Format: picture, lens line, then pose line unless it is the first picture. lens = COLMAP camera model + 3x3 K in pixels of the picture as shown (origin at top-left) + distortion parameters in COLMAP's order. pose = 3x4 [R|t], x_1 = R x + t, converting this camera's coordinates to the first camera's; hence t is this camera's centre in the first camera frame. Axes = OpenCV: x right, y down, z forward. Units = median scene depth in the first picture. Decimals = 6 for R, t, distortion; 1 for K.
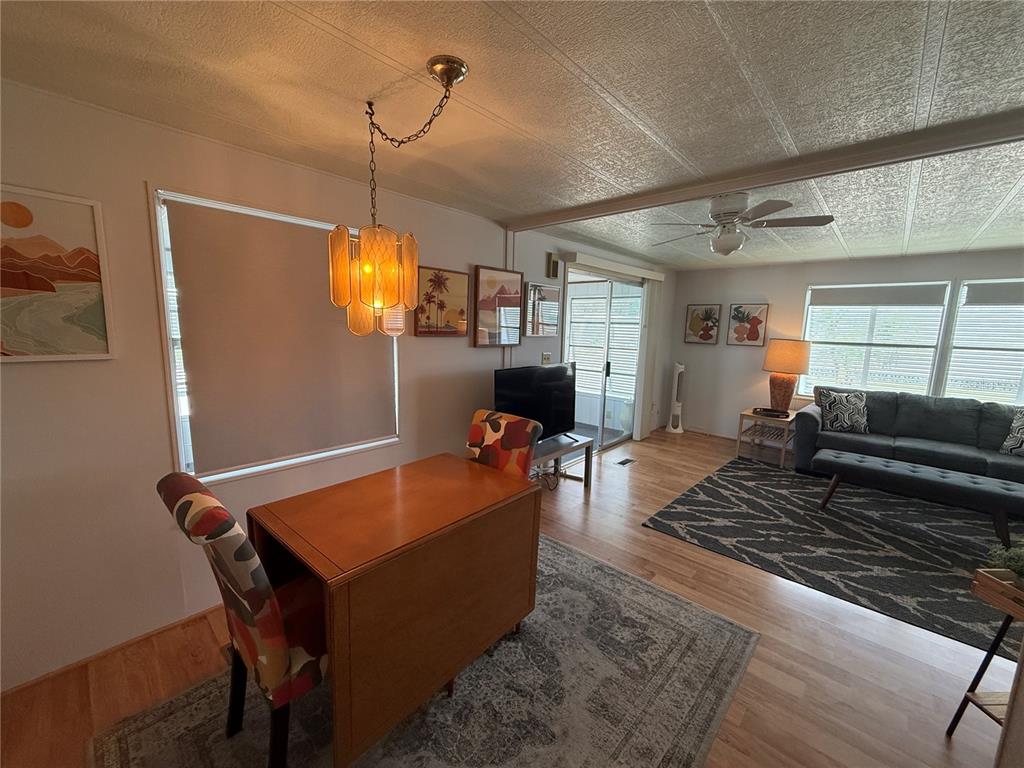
lens RADIAL K [[408.1, 0, 508.9], [0, 408.1, 383.3], [0, 0, 1]] dist [0.001953, 0.000159]
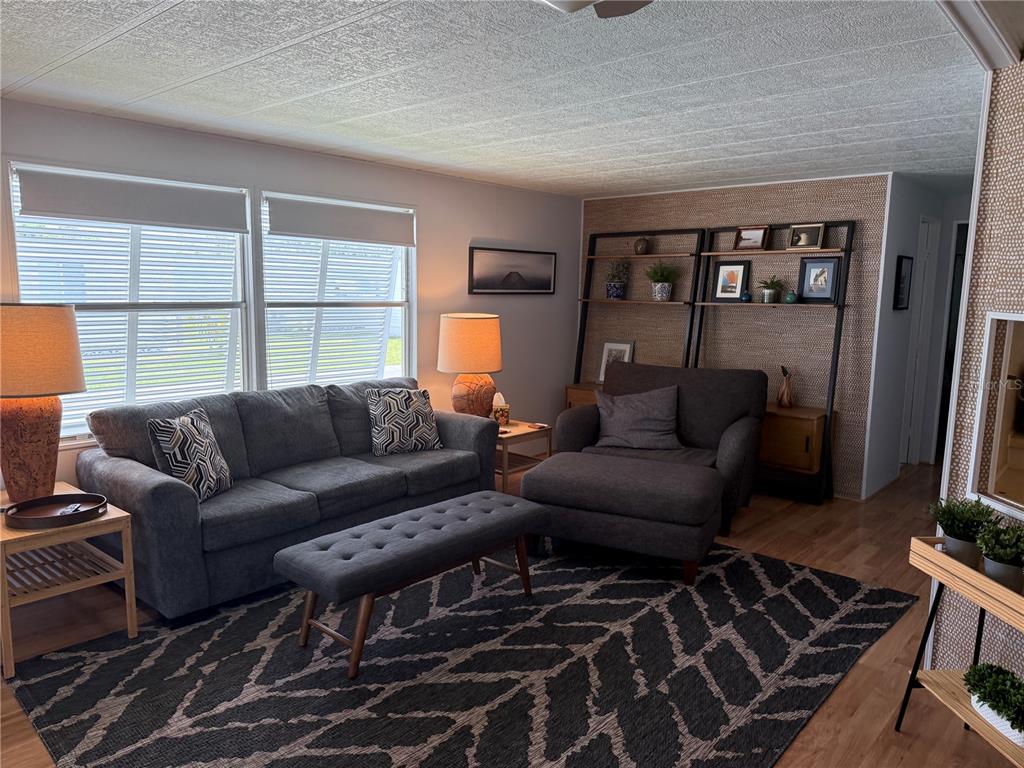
lens RADIAL K [[716.7, 0, 513.8], [0, 716.7, 387.6], [0, 0, 1]] dist [0.104812, -0.158617]
pose [[-0.029139, -0.163233, 0.986157, 0.020158], [0.127488, 0.977912, 0.165635, -0.110075], [-0.991412, 0.130550, -0.007685, 0.744103]]
